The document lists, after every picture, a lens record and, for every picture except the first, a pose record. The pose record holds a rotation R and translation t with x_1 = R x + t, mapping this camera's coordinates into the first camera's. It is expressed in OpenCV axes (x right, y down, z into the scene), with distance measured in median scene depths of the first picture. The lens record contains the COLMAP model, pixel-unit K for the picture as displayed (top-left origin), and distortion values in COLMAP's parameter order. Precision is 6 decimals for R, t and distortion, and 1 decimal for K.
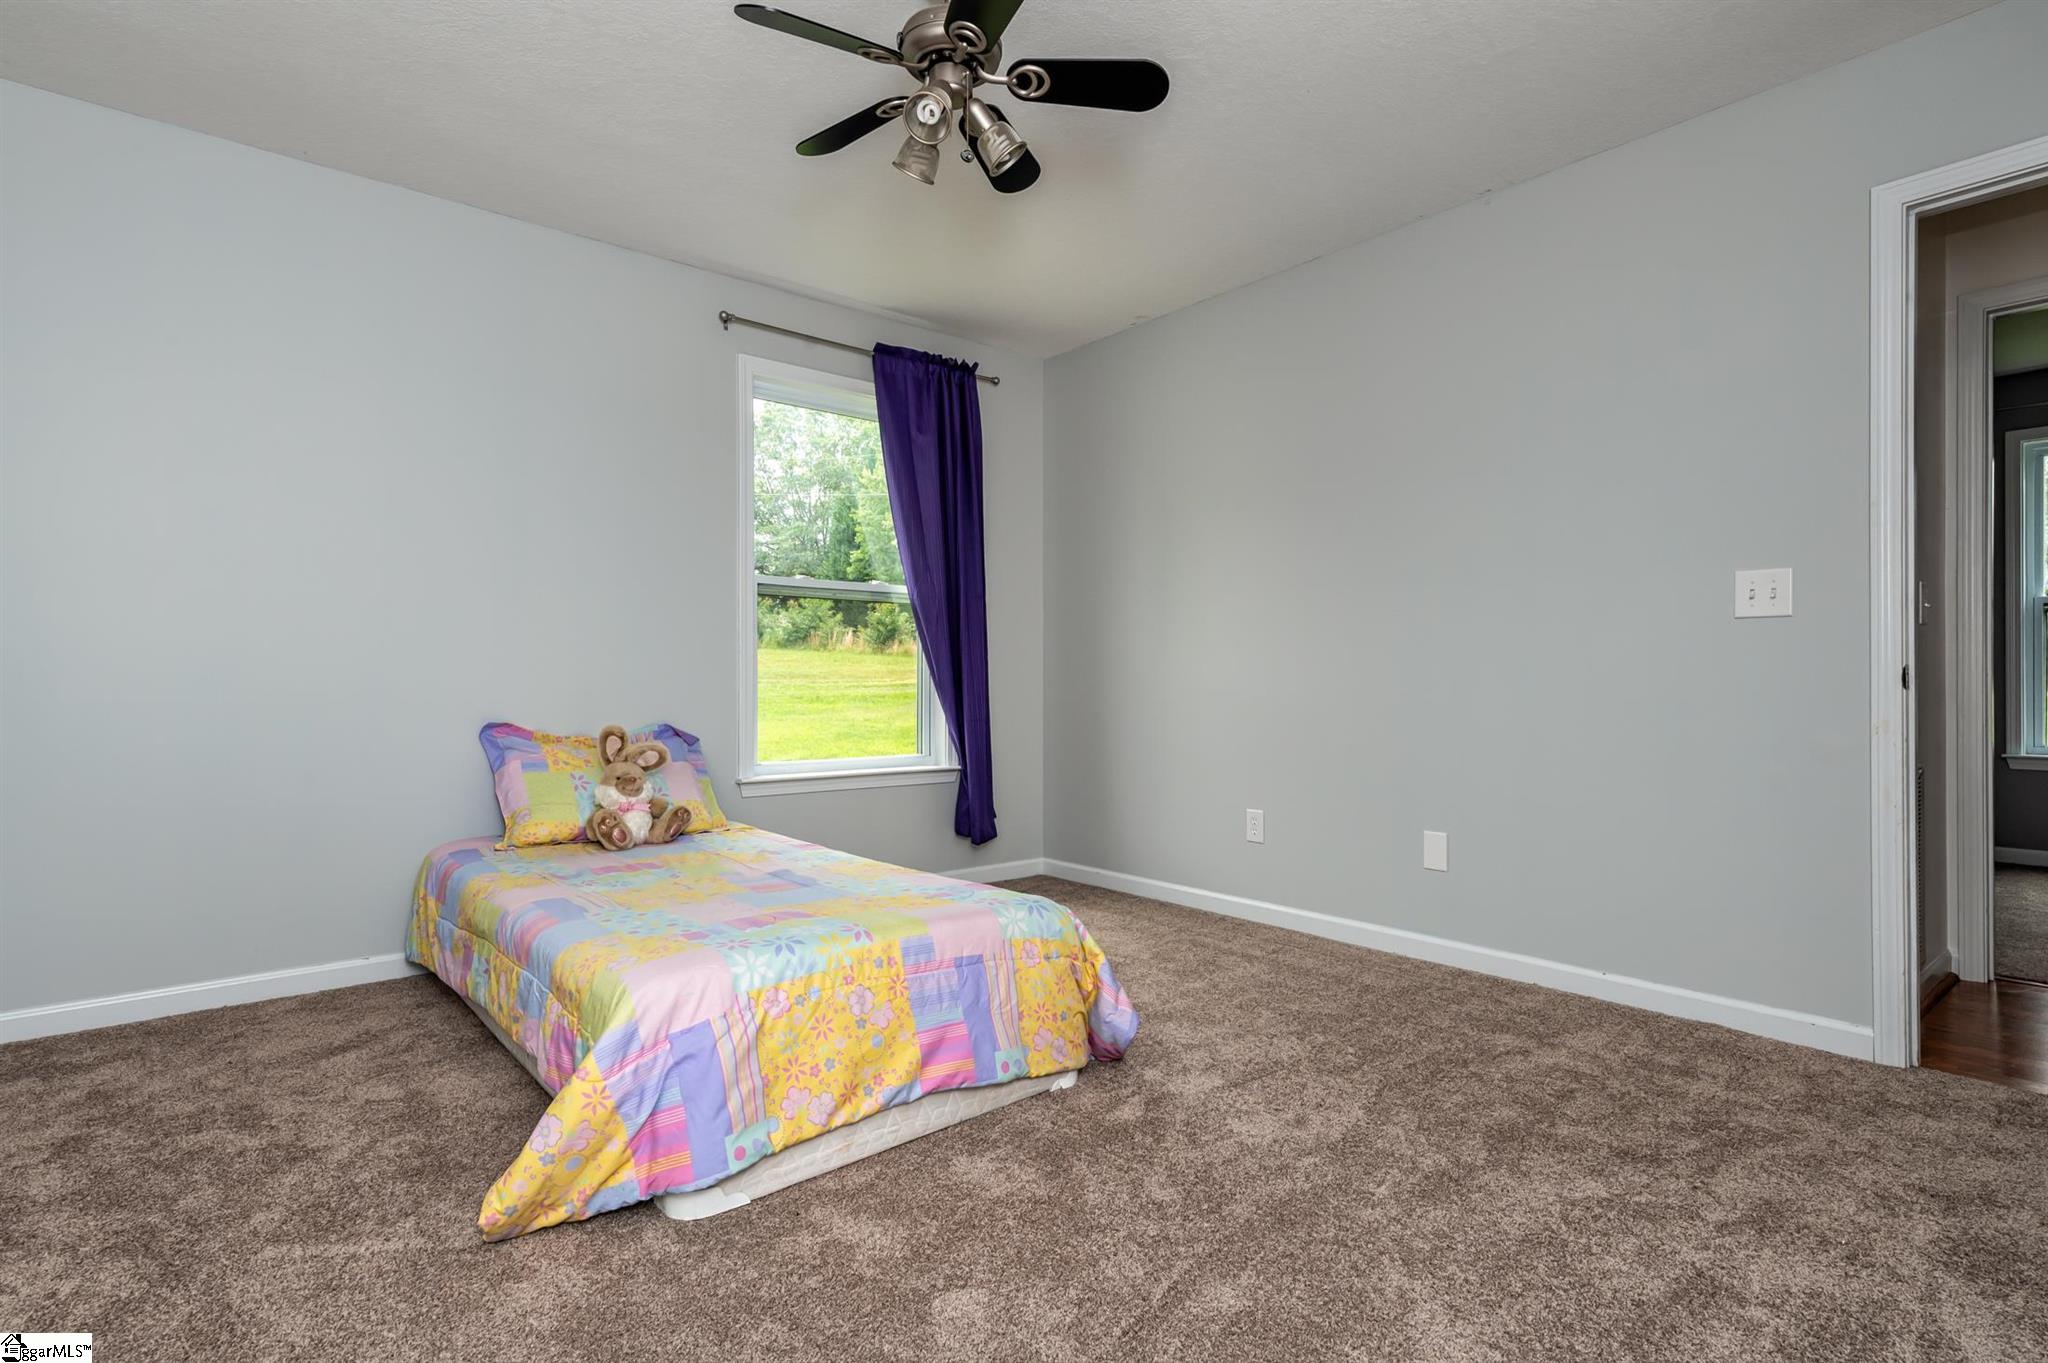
lens RADIAL K [[1020.1, 0, 1019.2], [0, 1020.1, 686.8], [0, 0, 1]] dist [0.000598, 0.000183]
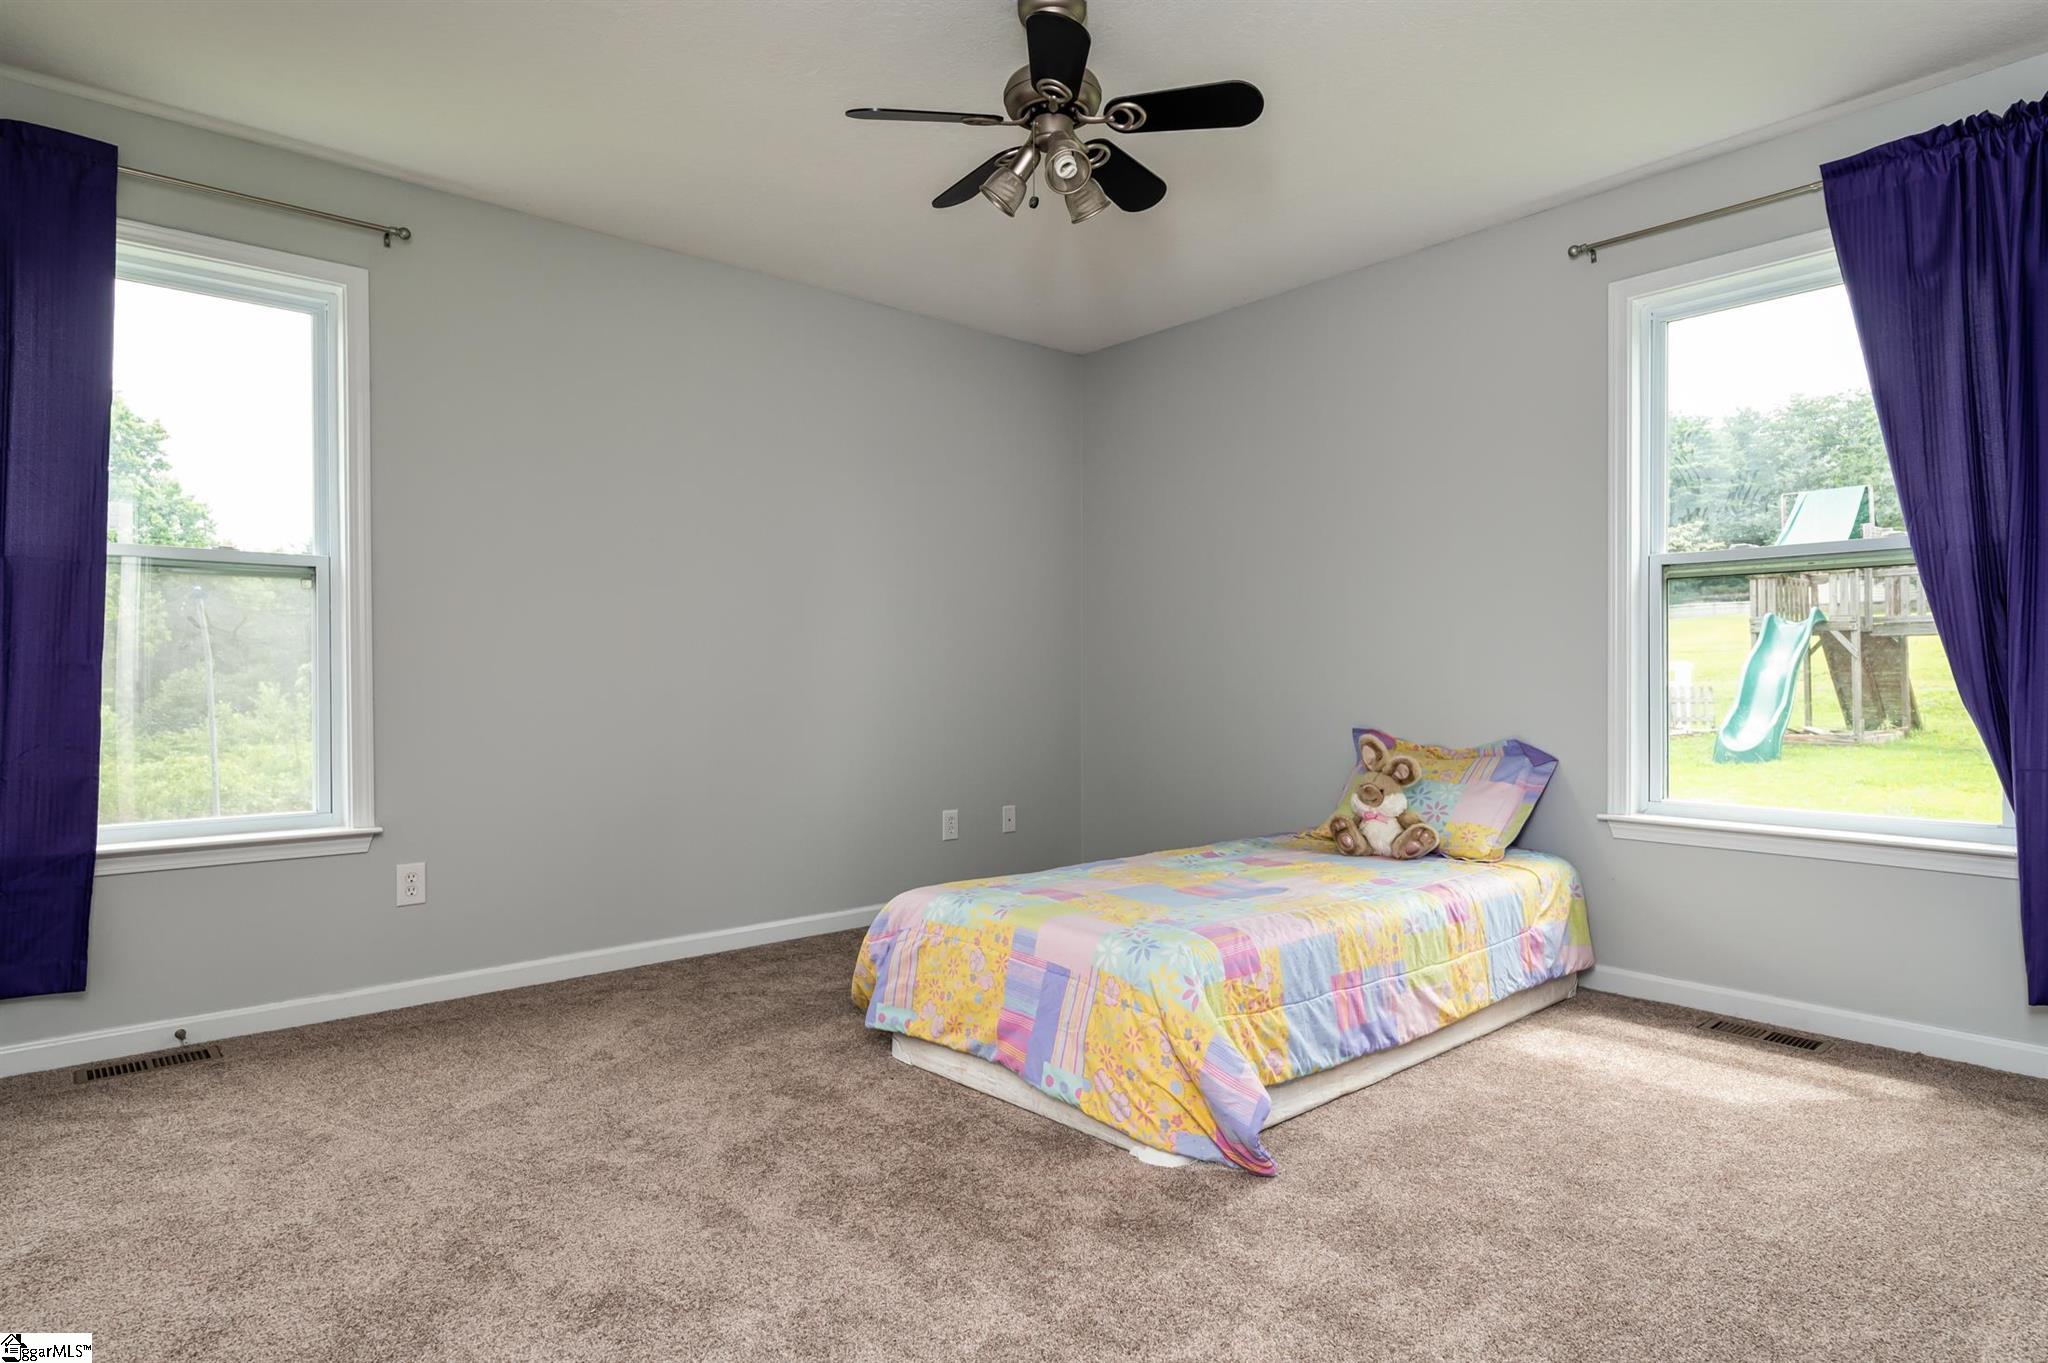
lens RADIAL K [[1121.8, 0, 1014.2], [0, 1121.8, 680.9], [0, 0, 1]] dist [0.005157, 0.000391]
pose [[0.012684, -0.001516, -0.999918, 1.113737], [-0.000625, 0.999999, -0.001524, -0.023782], [0.999919, 0.000645, 0.012683, 0.960823]]
